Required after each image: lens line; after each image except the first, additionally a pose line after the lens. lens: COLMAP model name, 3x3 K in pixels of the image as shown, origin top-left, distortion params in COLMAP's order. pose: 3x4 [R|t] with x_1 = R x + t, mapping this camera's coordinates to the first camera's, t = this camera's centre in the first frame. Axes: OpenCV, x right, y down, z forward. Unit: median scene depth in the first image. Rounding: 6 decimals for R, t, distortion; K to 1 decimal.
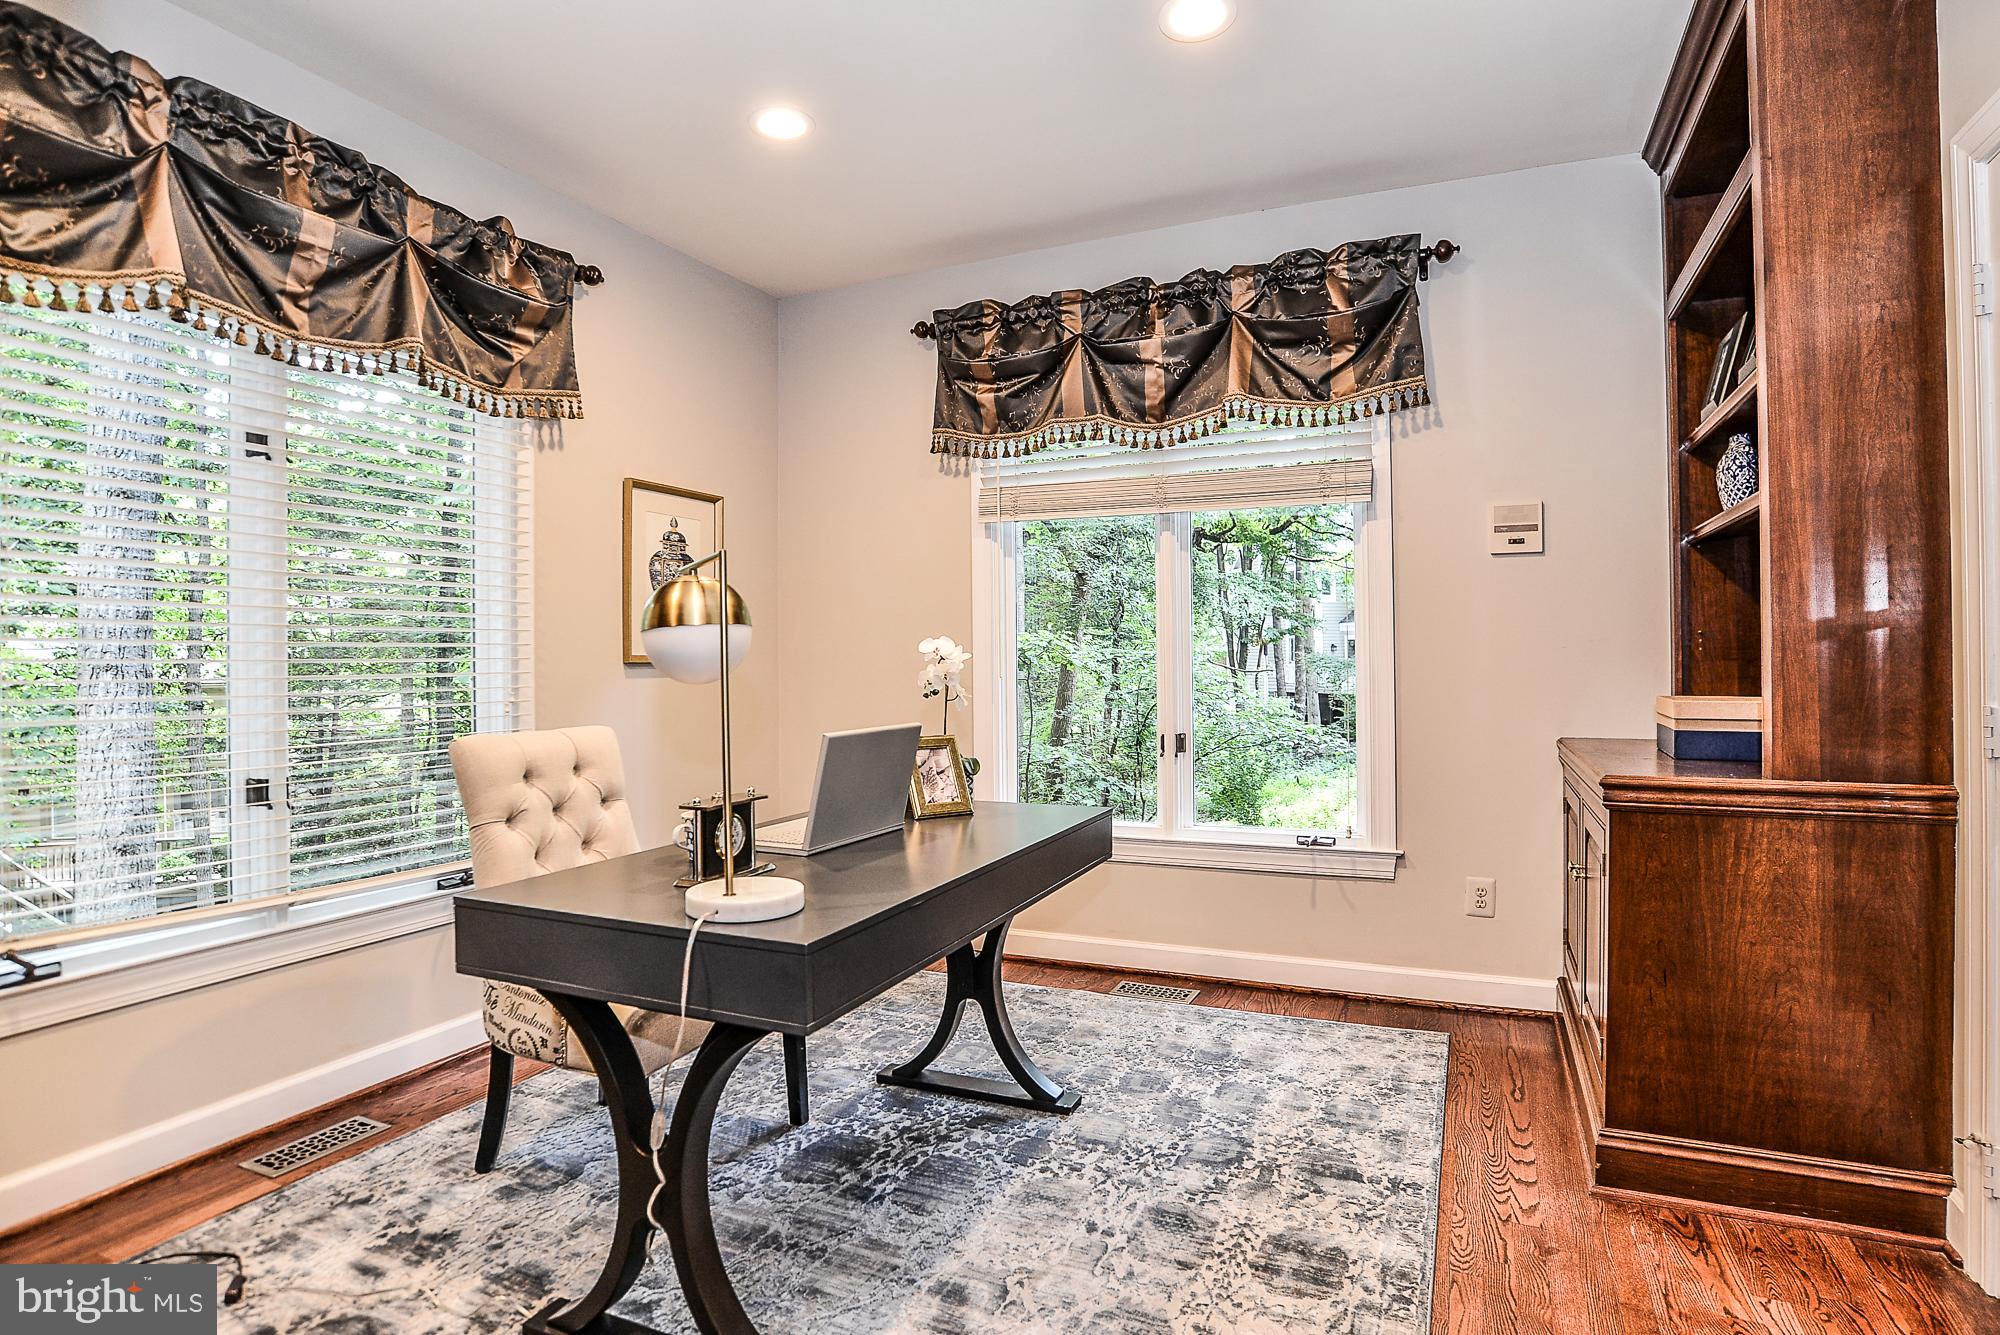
lens RADIAL K [[1049.0, 0, 1014.2], [0, 1049.0, 659.8], [0, 0, 1]] dist [-0.068933, 0.023295]
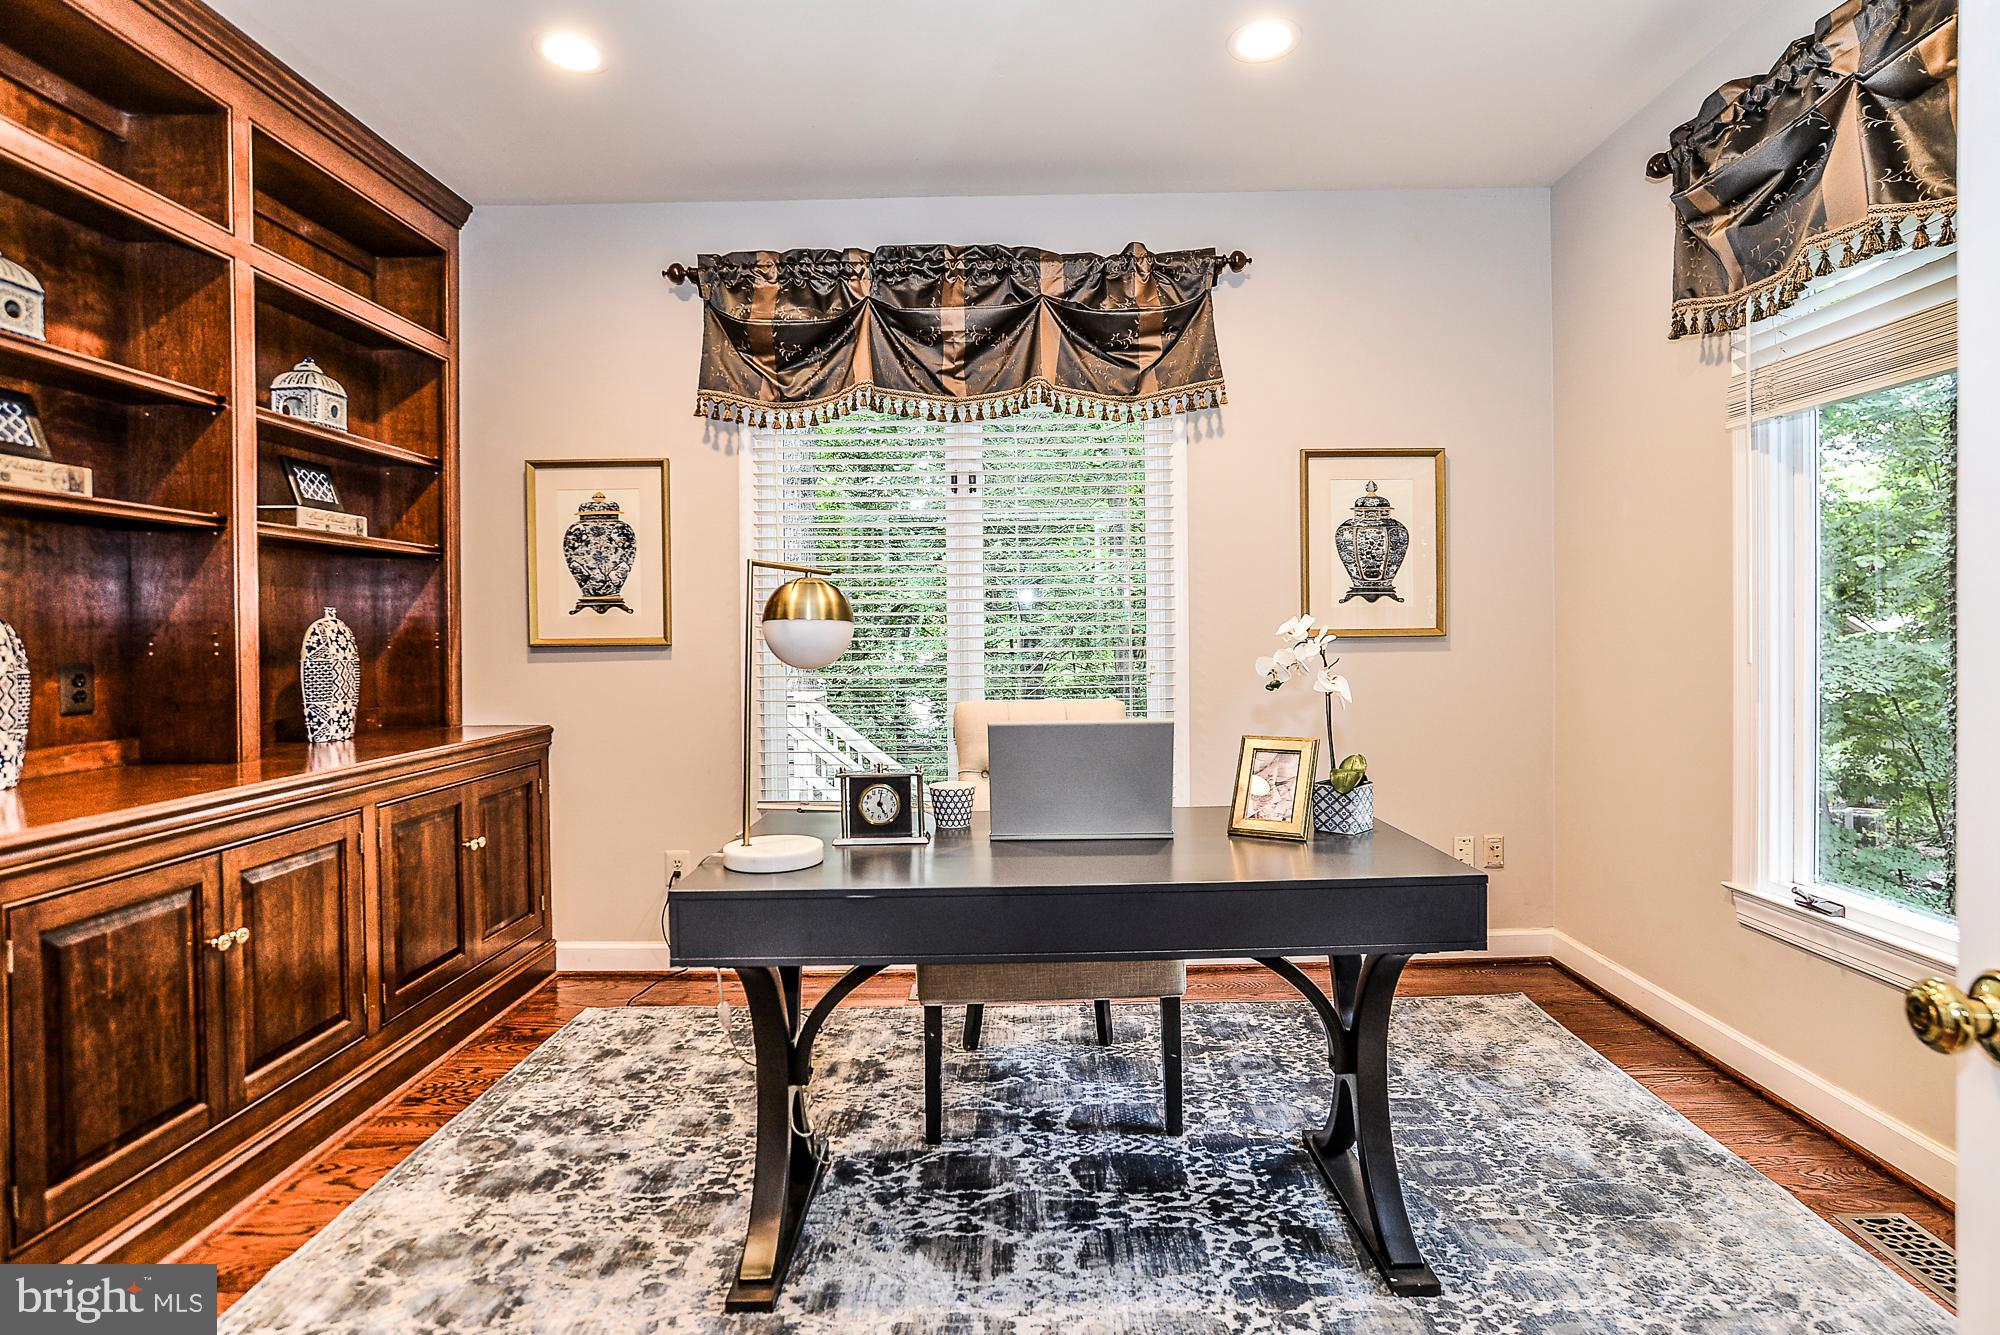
lens RADIAL K [[1024.3, 0, 1011.4], [0, 1024.3, 650.1], [0, 0, 1]] dist [-0.051336, 0.019915]
pose [[0.391107, 0.019522, -0.920138, 0.564322], [0.008782, 0.999650, 0.024941, -0.016058], [0.920303, -0.017835, 0.390799, 0.501510]]
